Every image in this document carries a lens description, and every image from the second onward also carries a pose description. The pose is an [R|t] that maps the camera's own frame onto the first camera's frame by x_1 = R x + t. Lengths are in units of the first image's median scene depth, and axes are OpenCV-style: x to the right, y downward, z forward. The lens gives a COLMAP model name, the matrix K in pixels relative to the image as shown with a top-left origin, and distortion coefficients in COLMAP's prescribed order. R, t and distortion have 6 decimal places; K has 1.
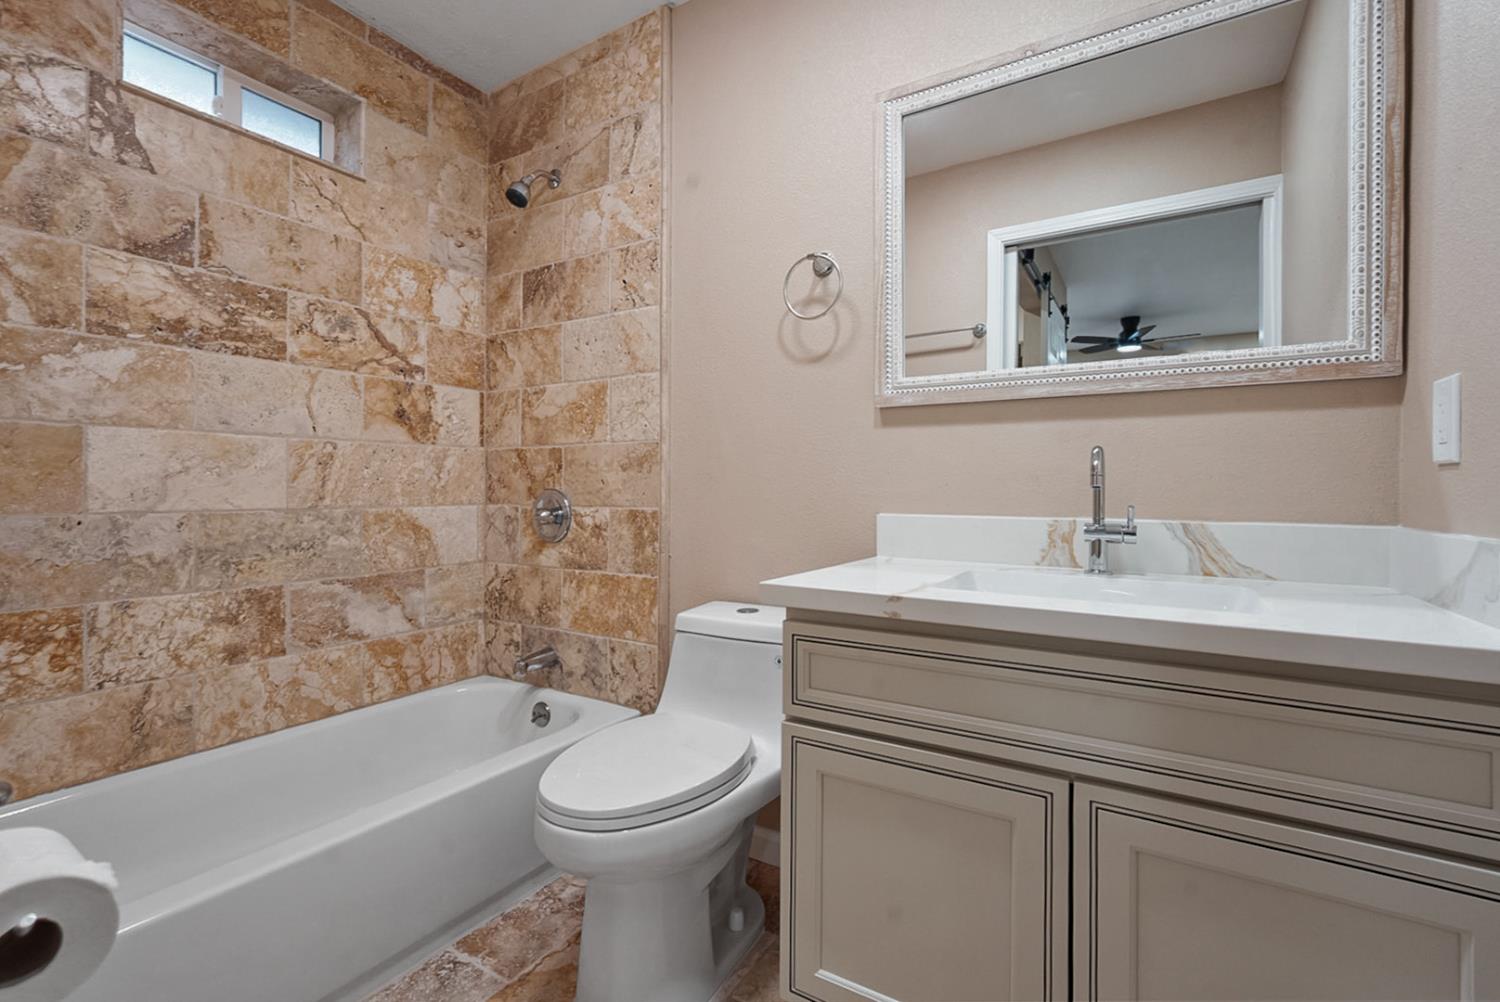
lens RADIAL K [[658.5, 0, 749.2], [0, 658.5, 505.8], [0, 0, 1]] dist [-0.012412, 0.007537]
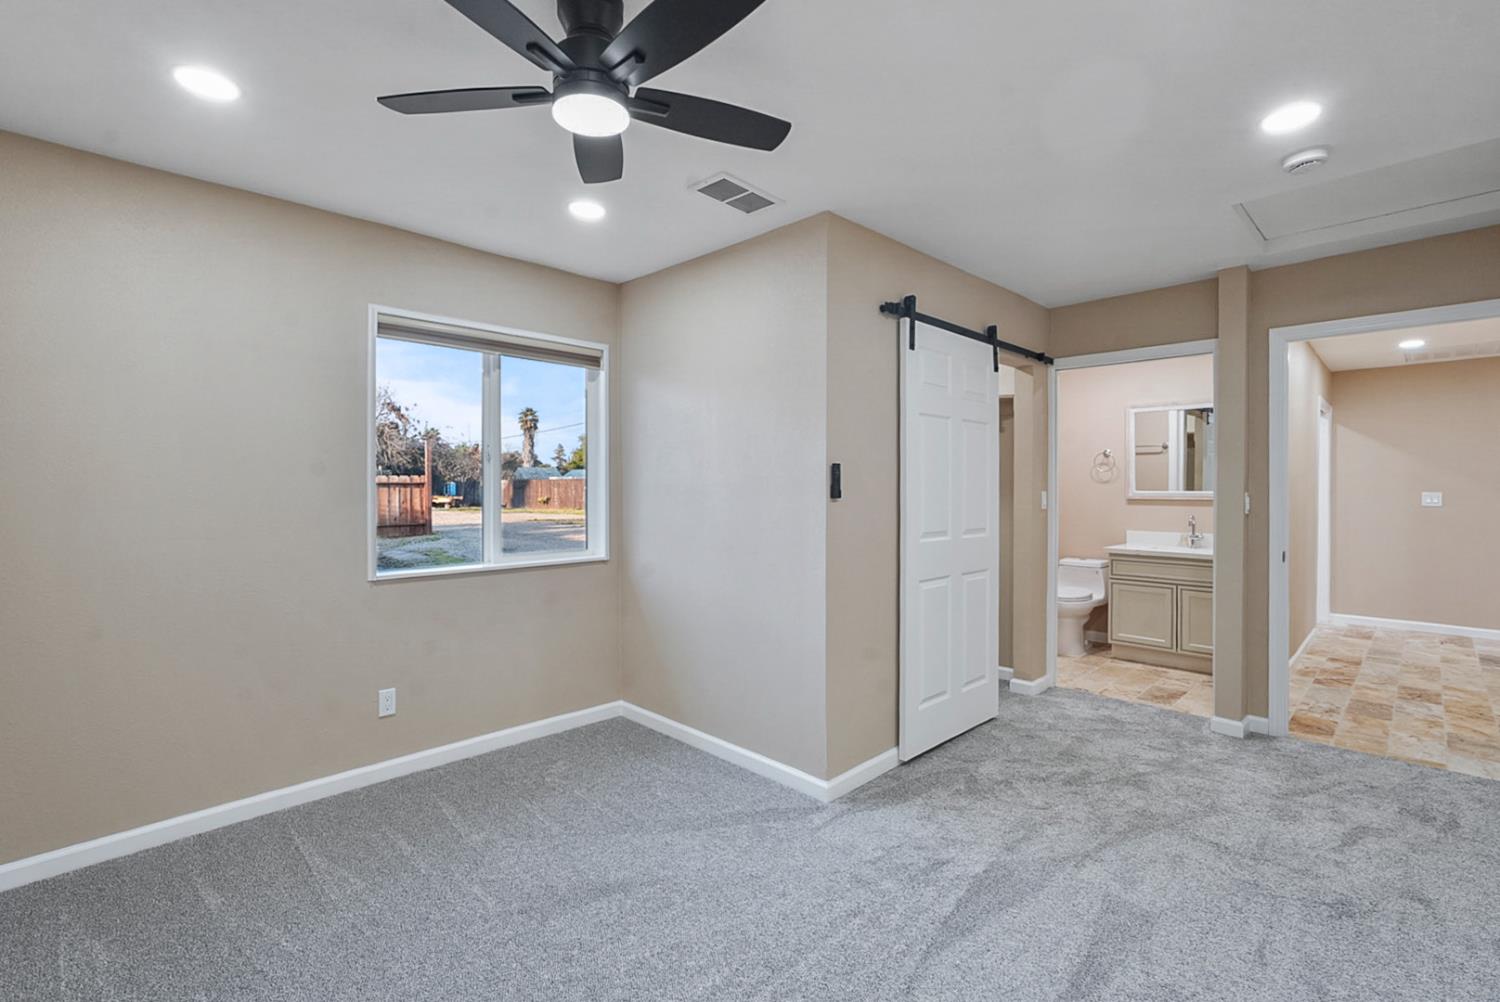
lens RADIAL K [[658.5, 0, 749.2], [0, 658.5, 505.8], [0, 0, 1]] dist [-0.012412, 0.007537]
pose [[0.968393, -0.001809, -0.249423, -0.902976], [0.002670, 0.999992, 0.003116, -0.143129], [0.249416, -0.003684, 0.968390, -2.946786]]
